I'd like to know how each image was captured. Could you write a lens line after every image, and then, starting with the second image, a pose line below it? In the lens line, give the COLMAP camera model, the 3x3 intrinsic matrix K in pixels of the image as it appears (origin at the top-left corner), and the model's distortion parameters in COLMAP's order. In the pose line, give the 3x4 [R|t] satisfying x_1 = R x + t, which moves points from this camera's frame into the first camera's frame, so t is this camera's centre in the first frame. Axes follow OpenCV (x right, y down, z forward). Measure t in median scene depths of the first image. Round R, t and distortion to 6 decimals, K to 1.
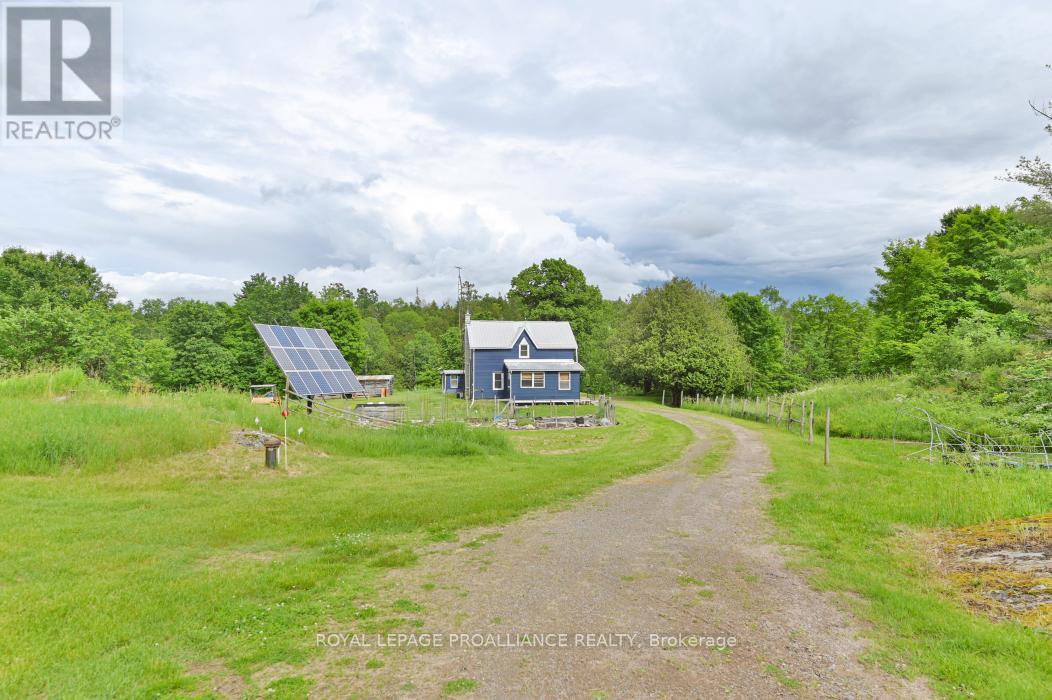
lens RADIAL K [[747.2, 0, 524.6], [0, 747.2, 386.0], [0, 0, 1]] dist [0.002311, 0.002177]
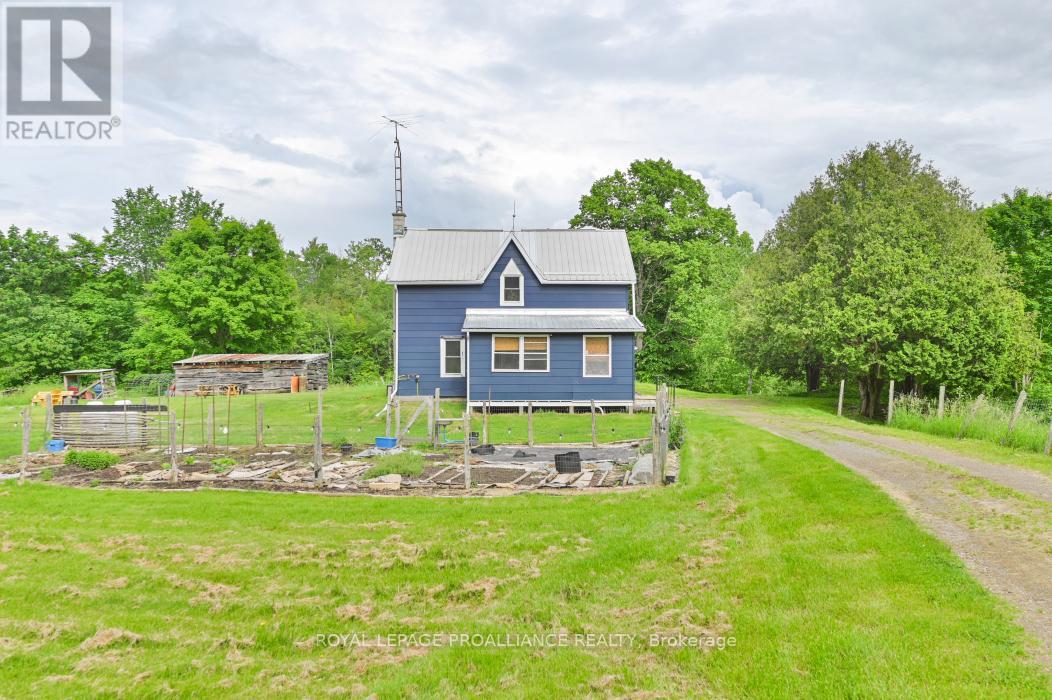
lens RADIAL K [[776.3, 0, 526.0], [0, 776.3, 350.0], [0, 0, 1]] dist [0.003246, 0.002247]
pose [[0.984357, 0.000291, -0.176183, 0.082999], [-0.008553, 0.998899, -0.046135, 0.009352], [0.175976, 0.046920, 0.983276, 0.519199]]
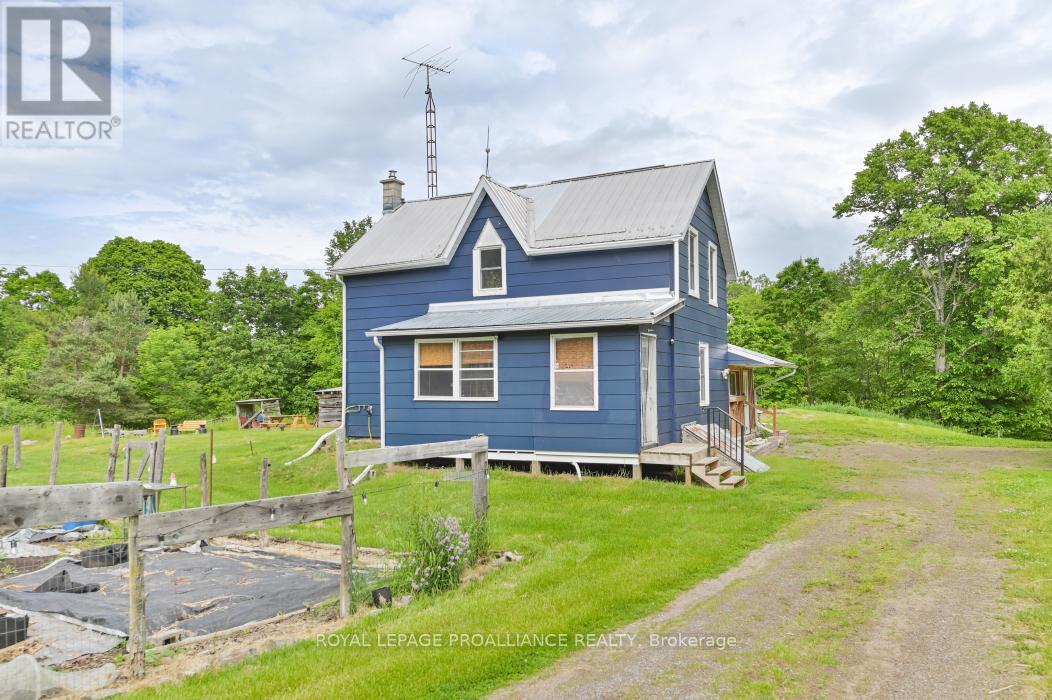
lens RADIAL K [[747.2, 0, 524.6], [0, 747.2, 386.0], [0, 0, 1]] dist [0.002311, 0.002177]
pose [[0.798012, -0.006191, -0.602610, 0.165698], [-0.017743, 0.999272, -0.033762, 0.005127], [0.602381, 0.037634, 0.797321, 0.741582]]
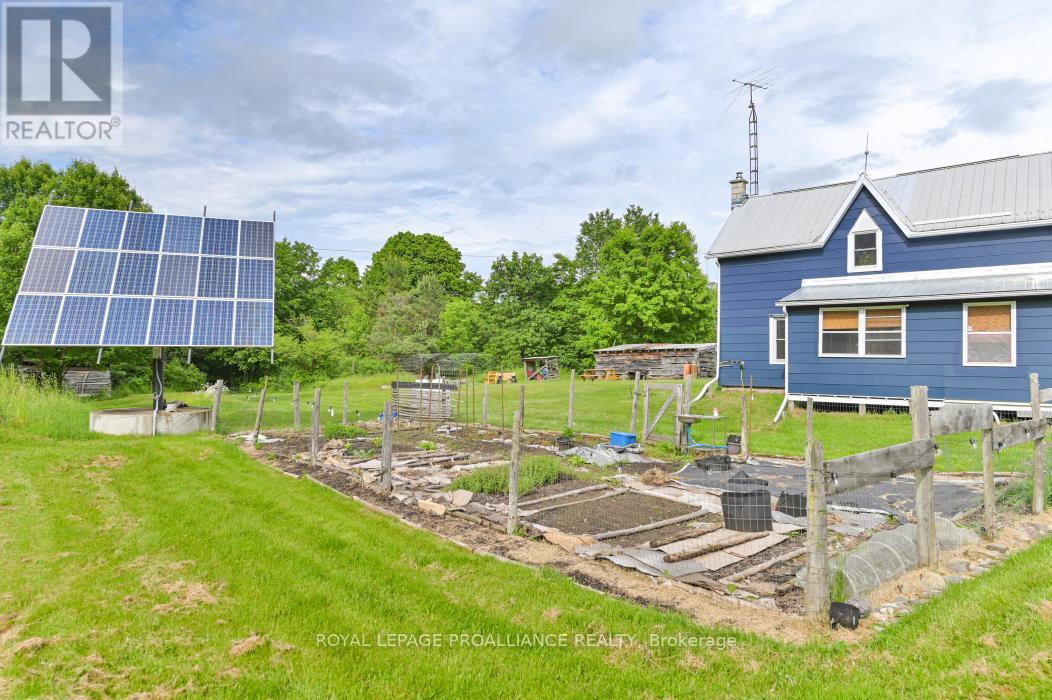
lens RADIAL K [[634.3, 0, 526.0], [0, 634.3, 350.0], [0, 0, 1]] dist [0.002798, 0.001307]
pose [[0.642241, 0.000947, -0.766502, 0.113398], [-0.032424, 0.999138, -0.025934, 0.009824], [0.765817, 0.041509, 0.641718, 0.659598]]
